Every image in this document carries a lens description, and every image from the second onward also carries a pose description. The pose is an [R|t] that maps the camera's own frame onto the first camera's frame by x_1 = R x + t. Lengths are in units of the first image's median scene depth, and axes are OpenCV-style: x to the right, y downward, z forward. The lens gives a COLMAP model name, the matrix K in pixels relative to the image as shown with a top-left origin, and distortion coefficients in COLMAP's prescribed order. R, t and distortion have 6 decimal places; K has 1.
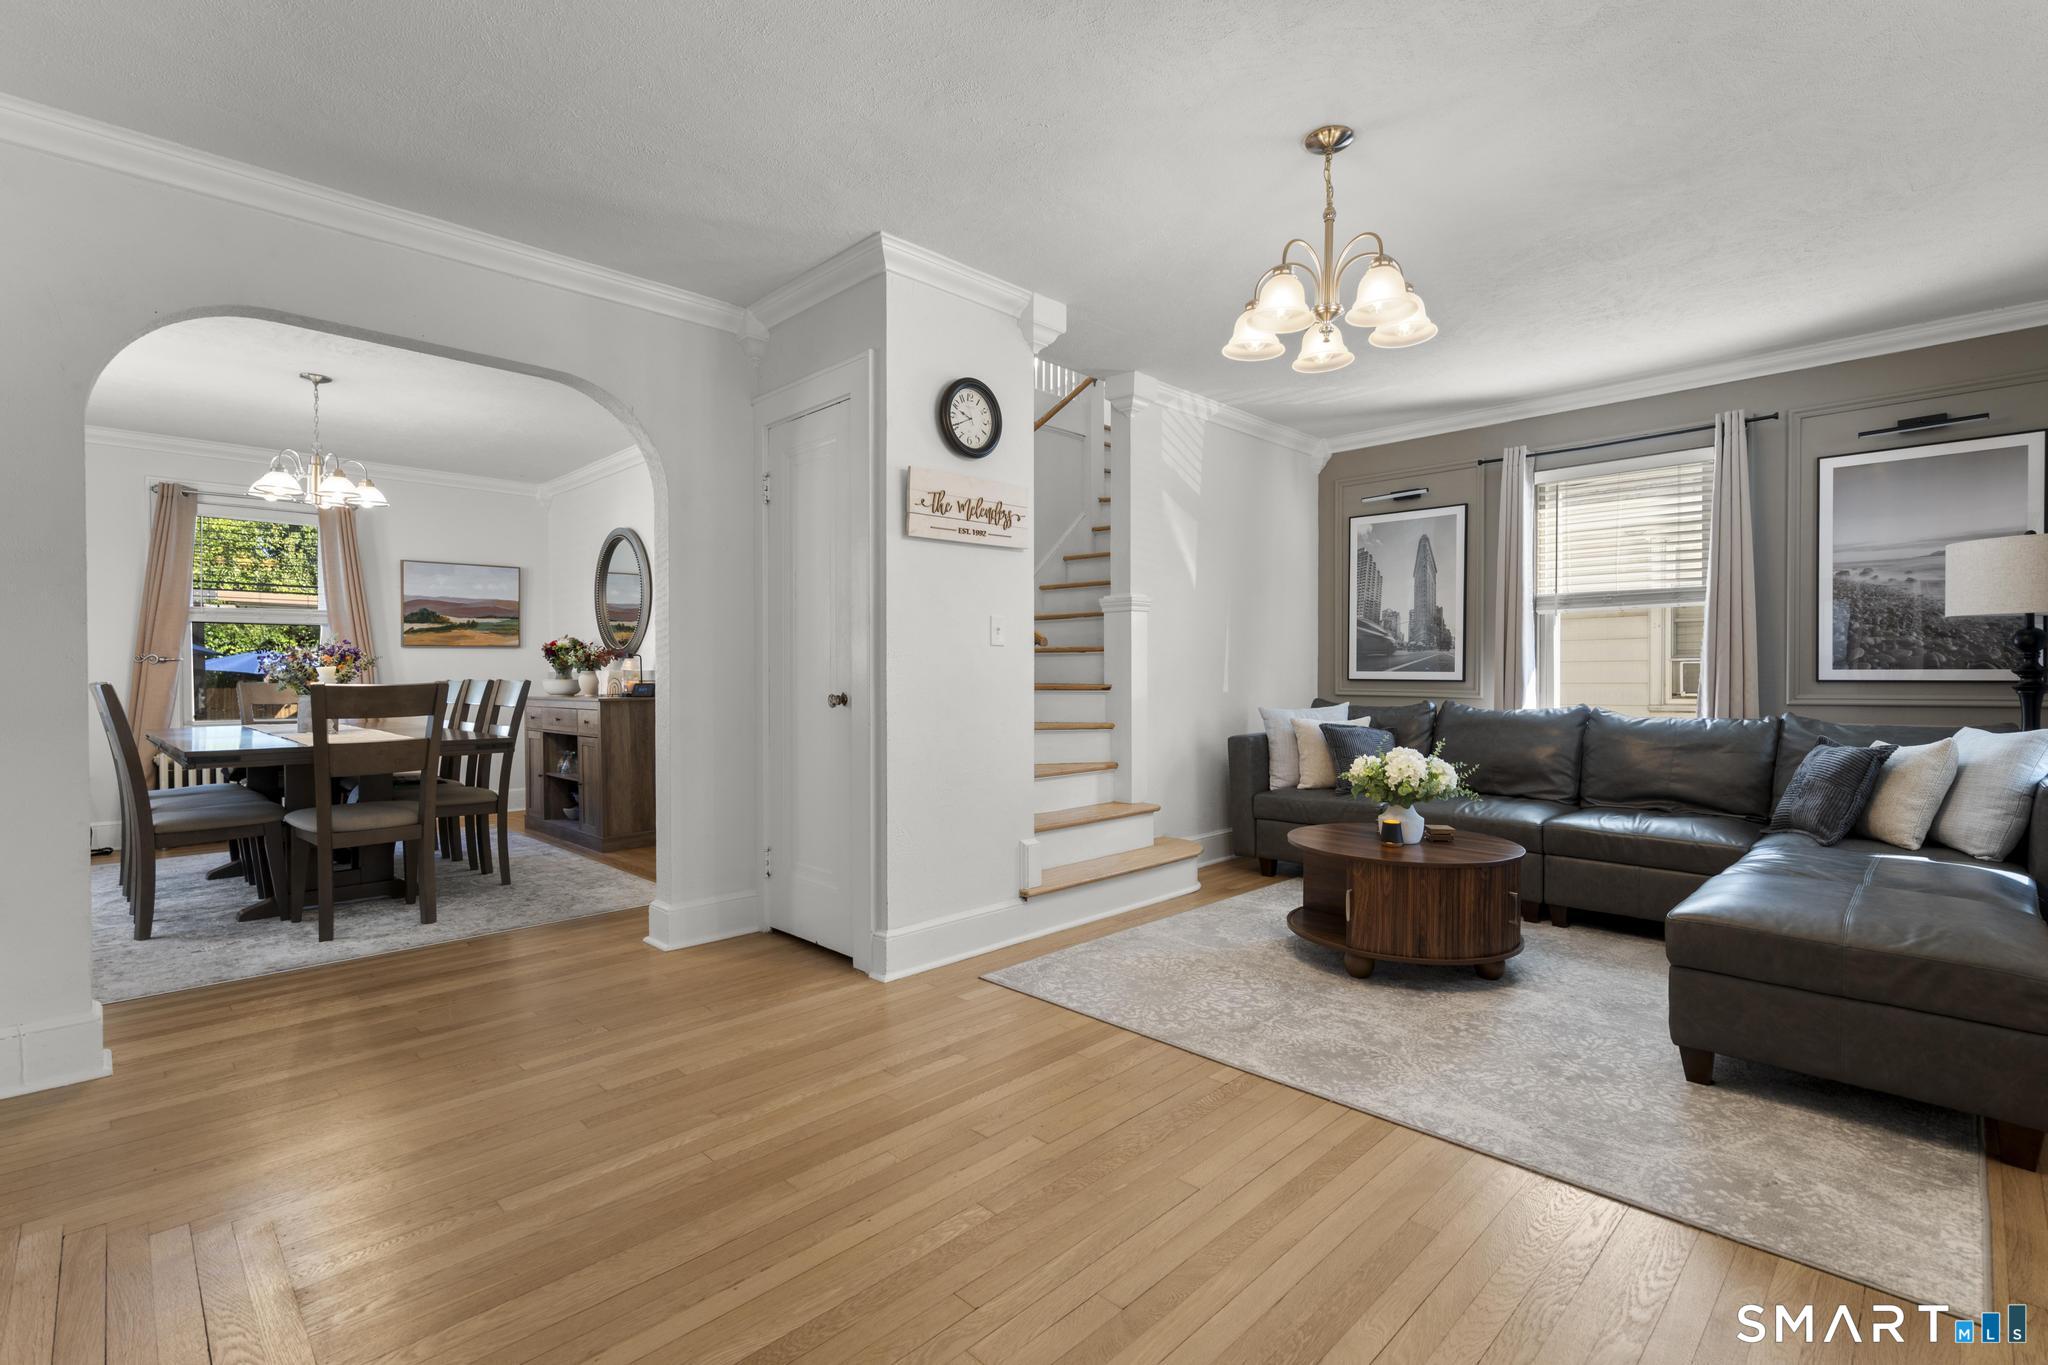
lens RADIAL K [[938.3, 0, 1031.1], [0, 938.3, 680.6], [0, 0, 1]] dist [-0.003229, 0.003757]
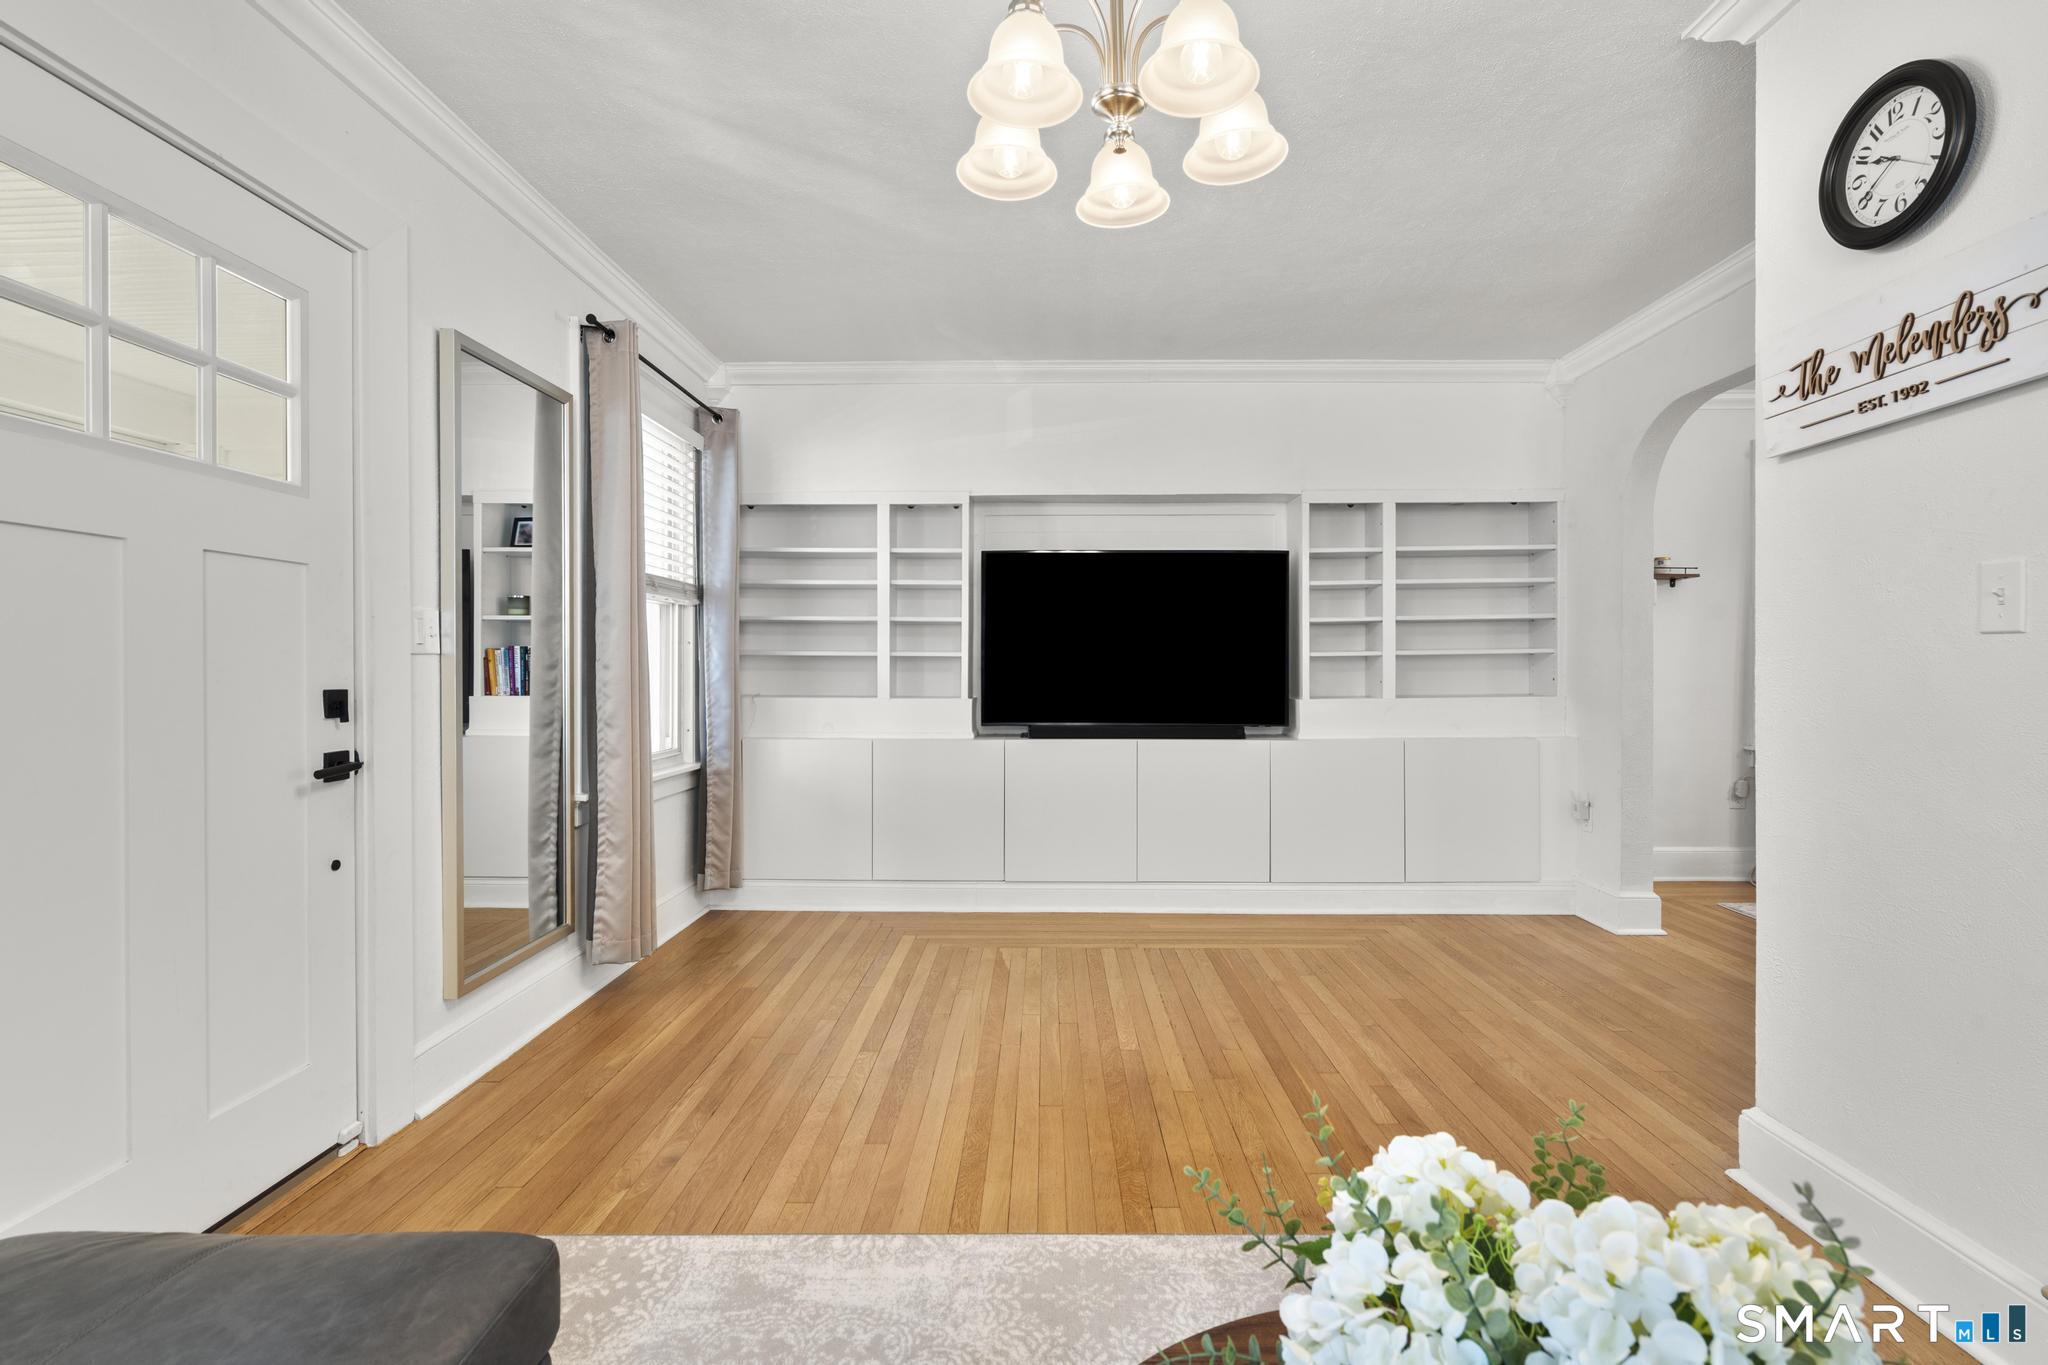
lens RADIAL K [[938.9, 0, 1030.2], [0, 938.9, 673.5], [0, 0, 1]] dist [-0.001555, 0.000521]
pose [[-0.717116, 0.008152, -0.696906, 0.567310], [-0.004114, 0.999865, 0.015930, -0.024342], [0.696942, 0.014291, -0.716985, 1.015326]]
